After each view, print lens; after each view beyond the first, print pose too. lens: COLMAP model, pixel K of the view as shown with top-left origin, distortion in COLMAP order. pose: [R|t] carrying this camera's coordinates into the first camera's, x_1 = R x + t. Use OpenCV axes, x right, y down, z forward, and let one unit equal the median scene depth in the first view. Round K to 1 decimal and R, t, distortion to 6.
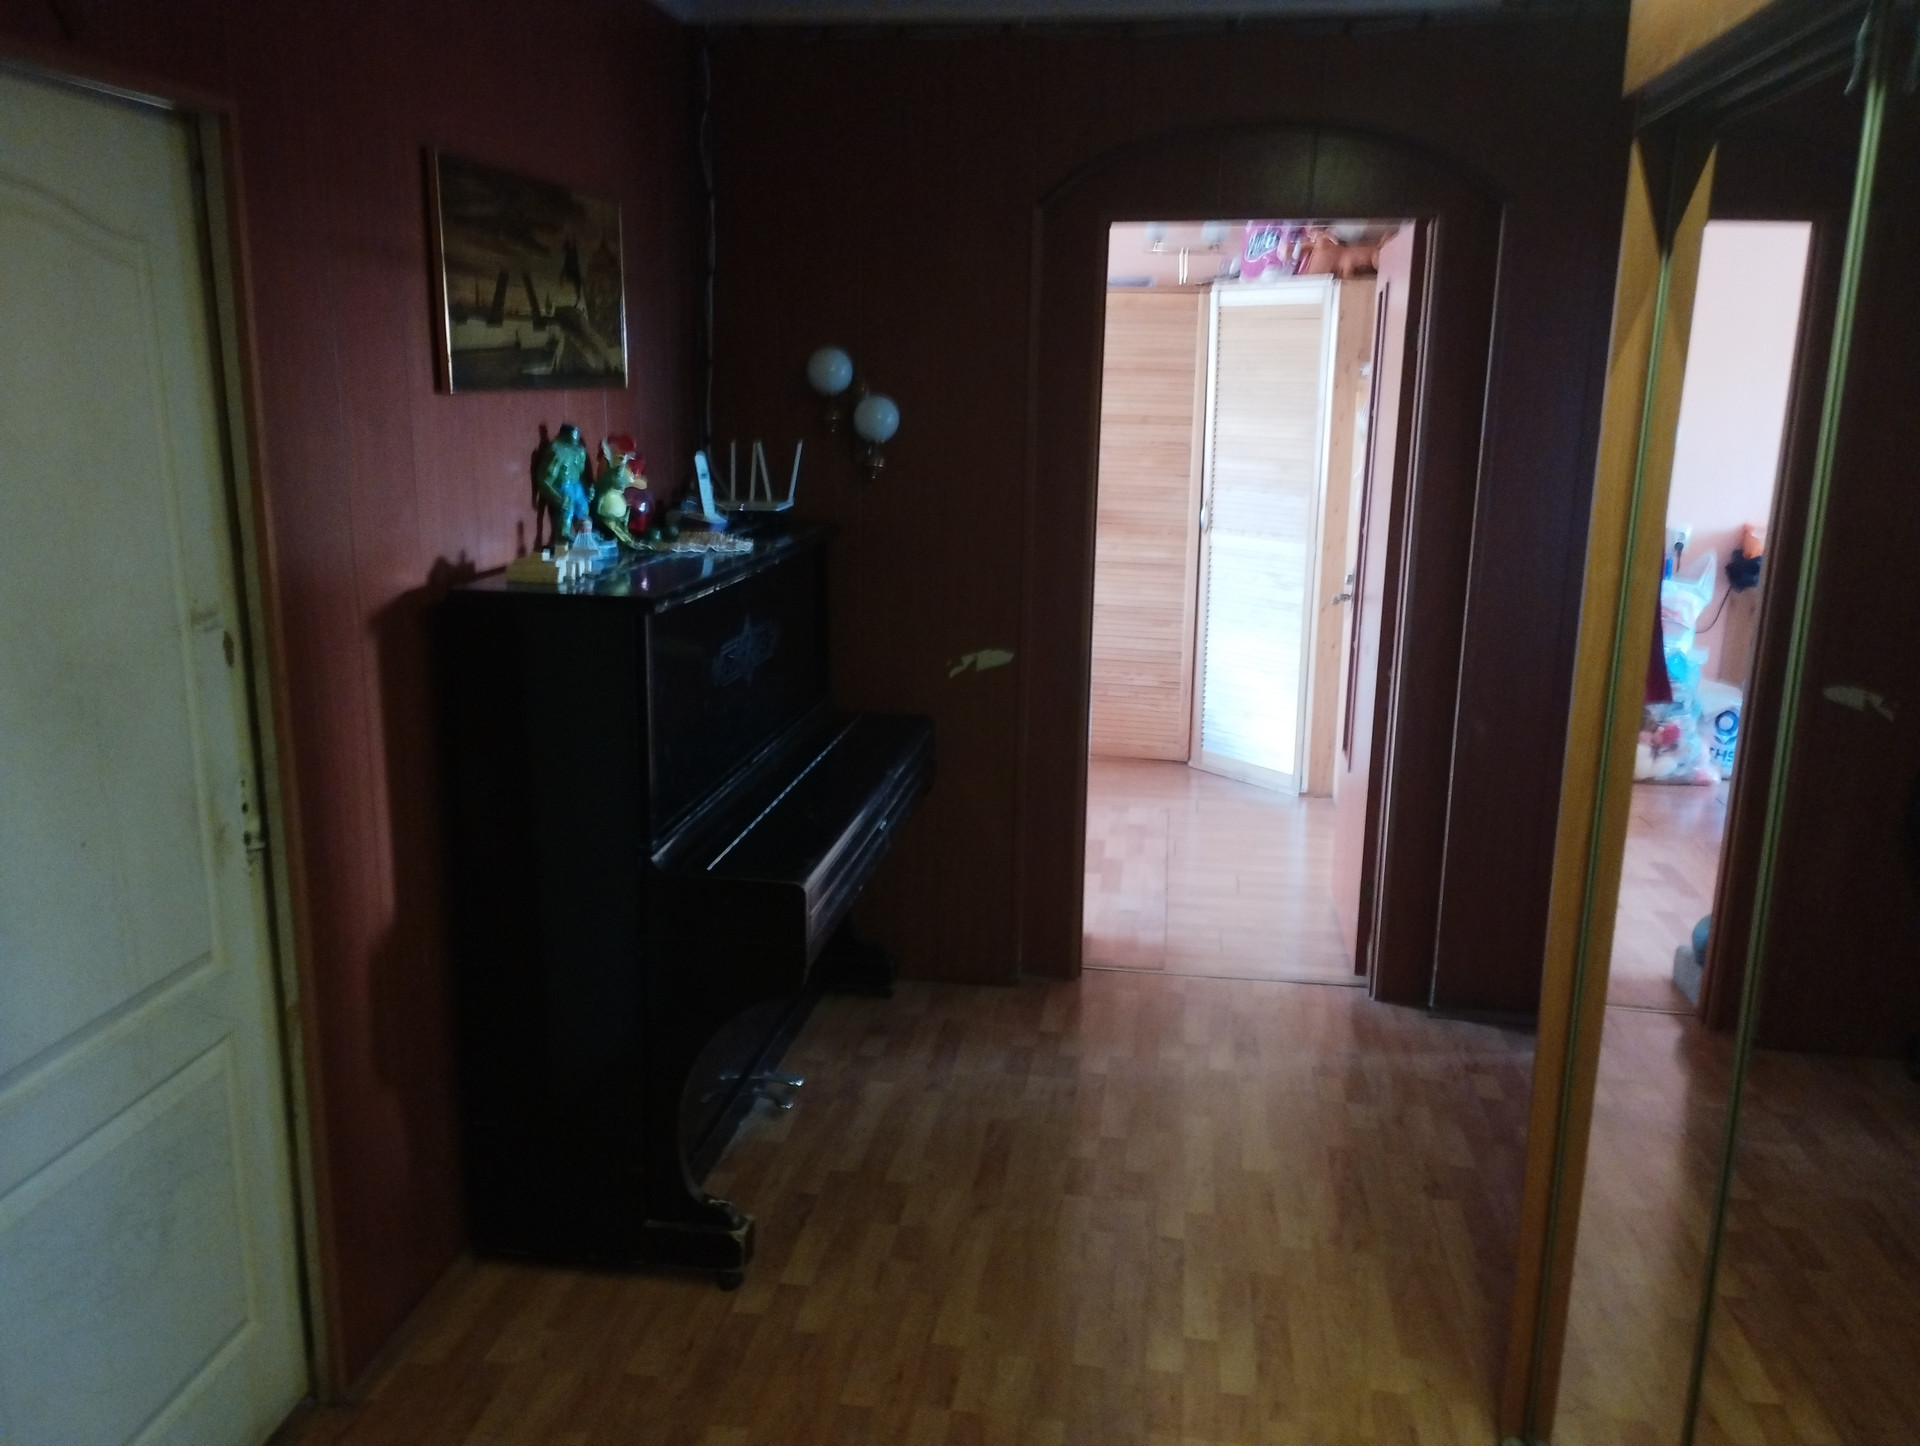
lens RADIAL K [[1561.0, 0, 968.0], [0, 1561.0, 722.0], [0, 0, 1]] dist [0.100057, -0.123443]
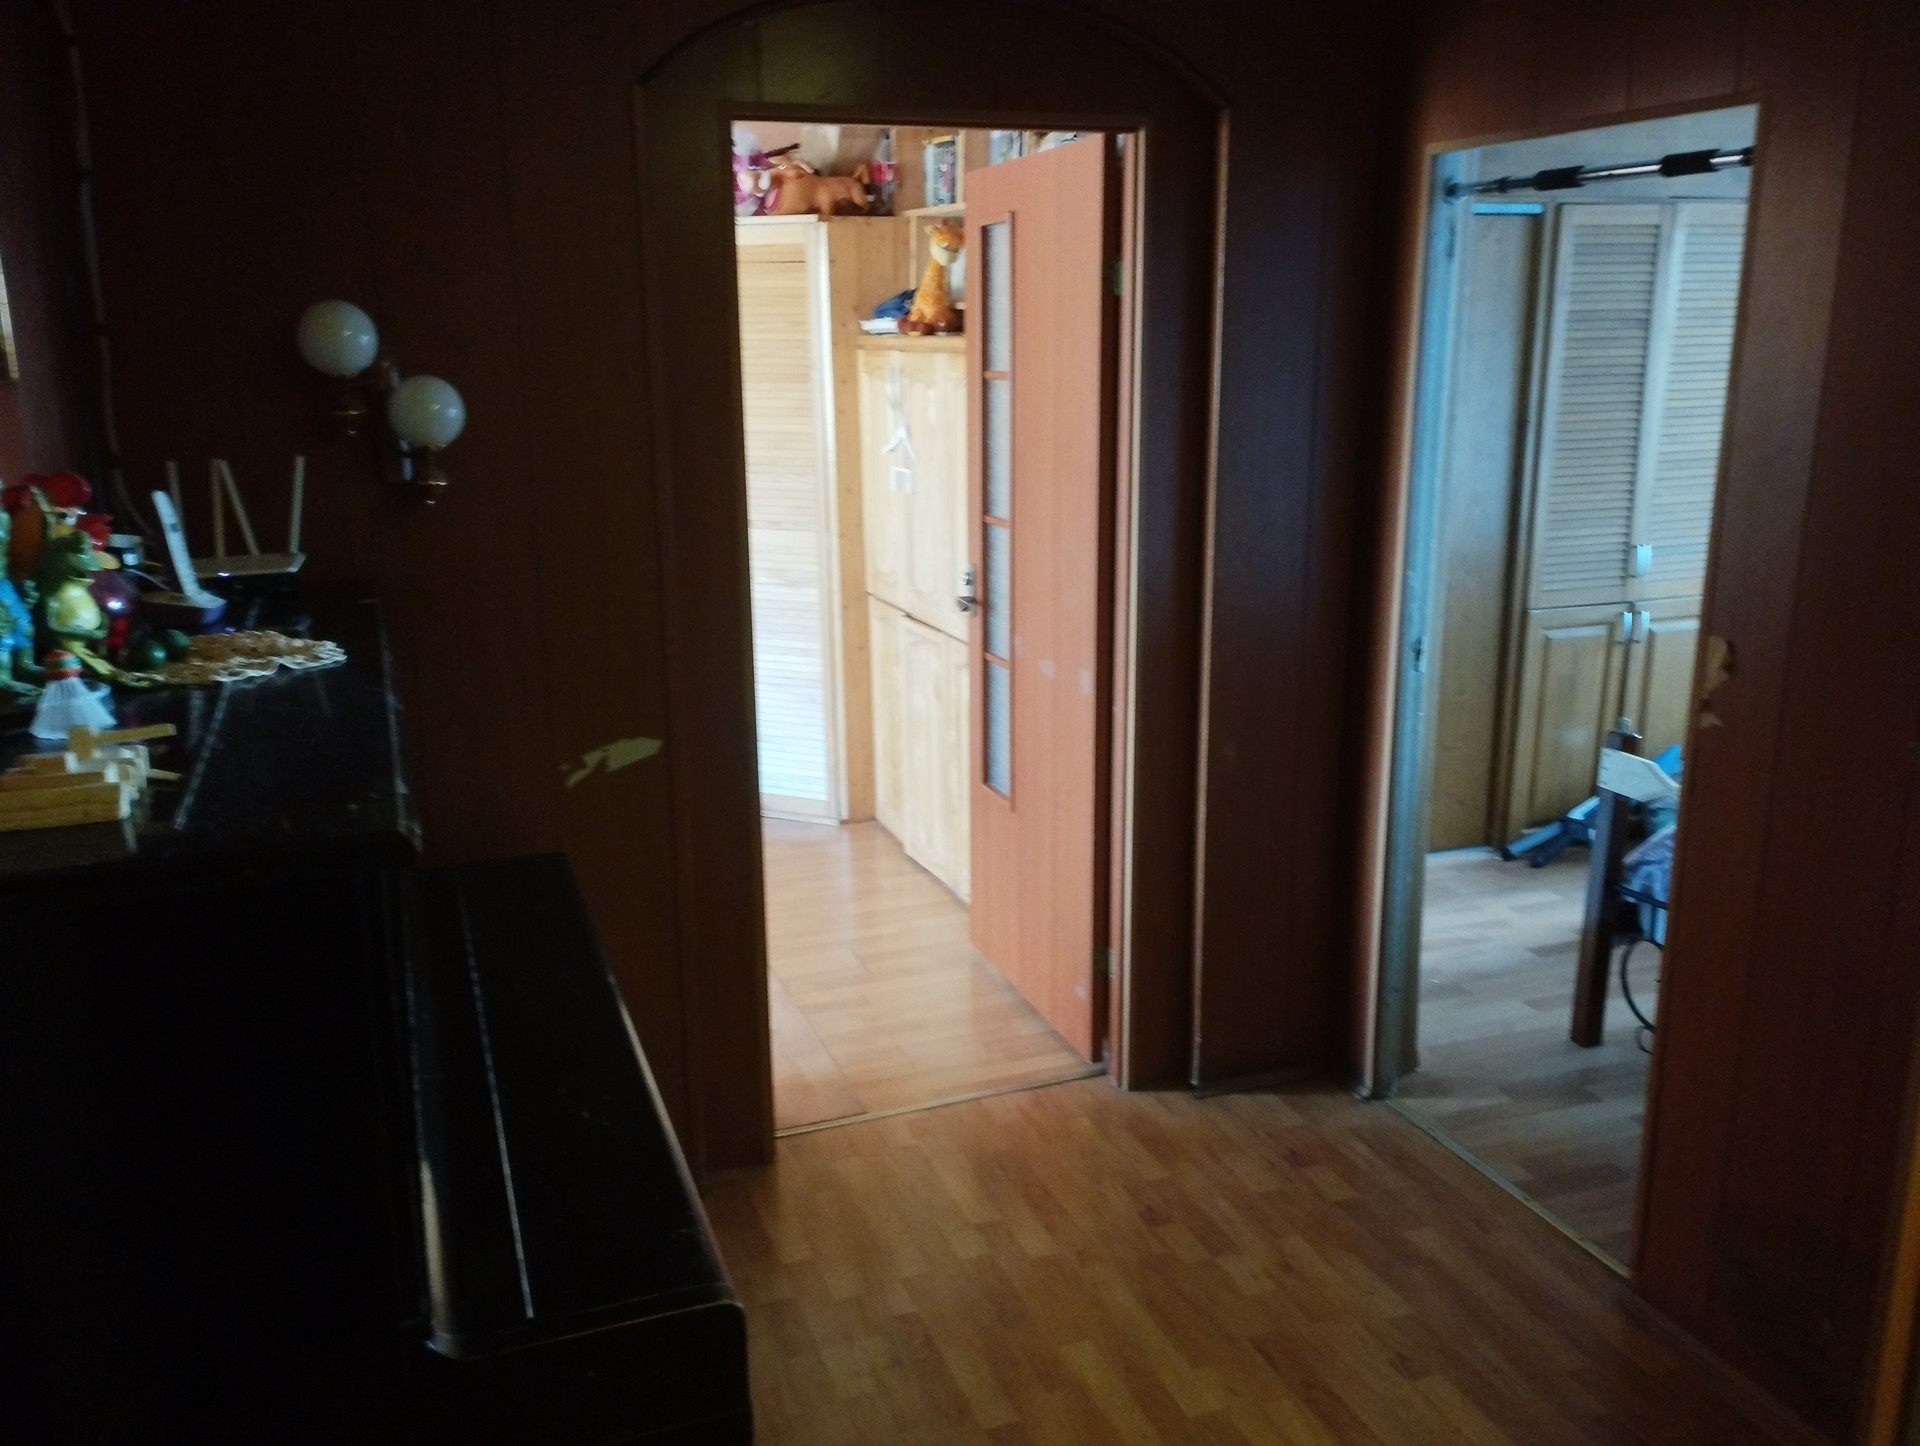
lens RADIAL K [[1561.0, 0, 968.0], [0, 1561.0, 722.0], [0, 0, 1]] dist [0.100057, -0.123443]
pose [[0.879406, -0.139530, 0.455166, -0.166891], [0.127298, 0.990191, 0.057594, -0.074618], [-0.458738, 0.007293, 0.888542, 0.314234]]
